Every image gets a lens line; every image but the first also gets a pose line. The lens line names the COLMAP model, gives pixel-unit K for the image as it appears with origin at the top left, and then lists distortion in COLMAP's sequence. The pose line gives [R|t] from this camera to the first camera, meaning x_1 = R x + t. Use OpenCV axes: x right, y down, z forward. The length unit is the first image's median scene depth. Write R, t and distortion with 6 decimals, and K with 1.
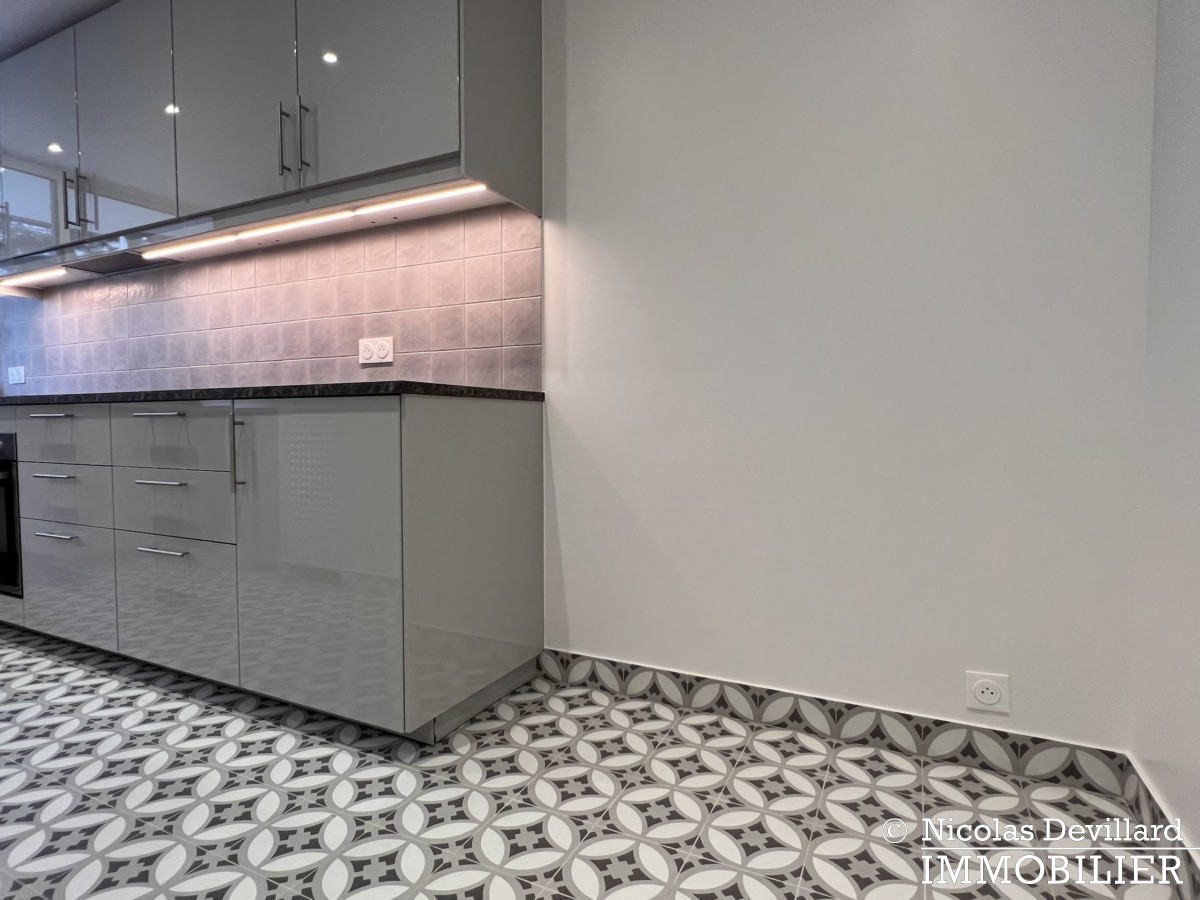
lens RADIAL K [[647.8, 0, 593.0], [0, 647.8, 452.0], [0, 0, 1]] dist [0.005004, -0.000728]
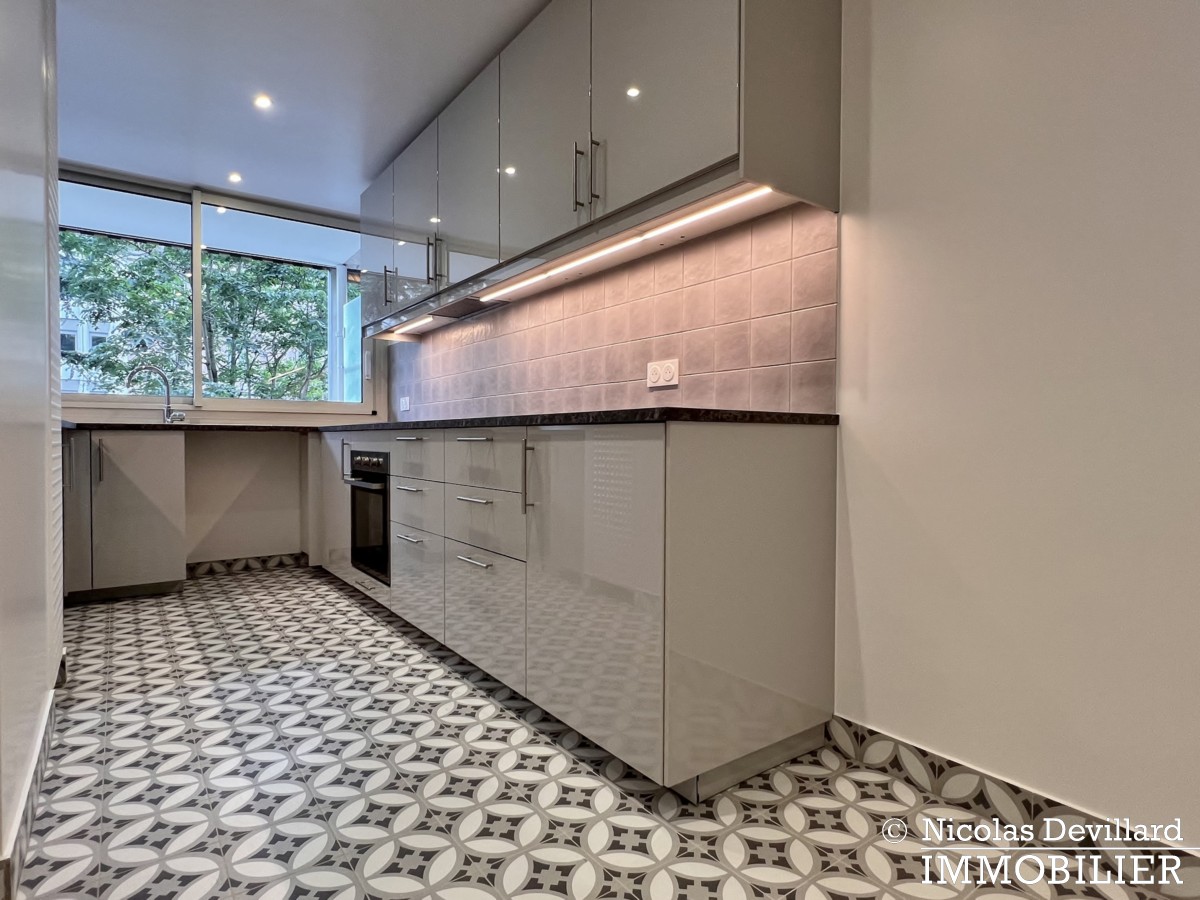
lens RADIAL K [[647.8, 0, 603.6], [0, 647.8, 450.0], [0, 0, 1]] dist [0.005004, -0.000728]
pose [[0.890970, 0.012665, -0.453886, 0.037981], [-0.024178, 0.999516, -0.019571, -0.021026], [0.453419, 0.028411, 0.890845, 0.095779]]
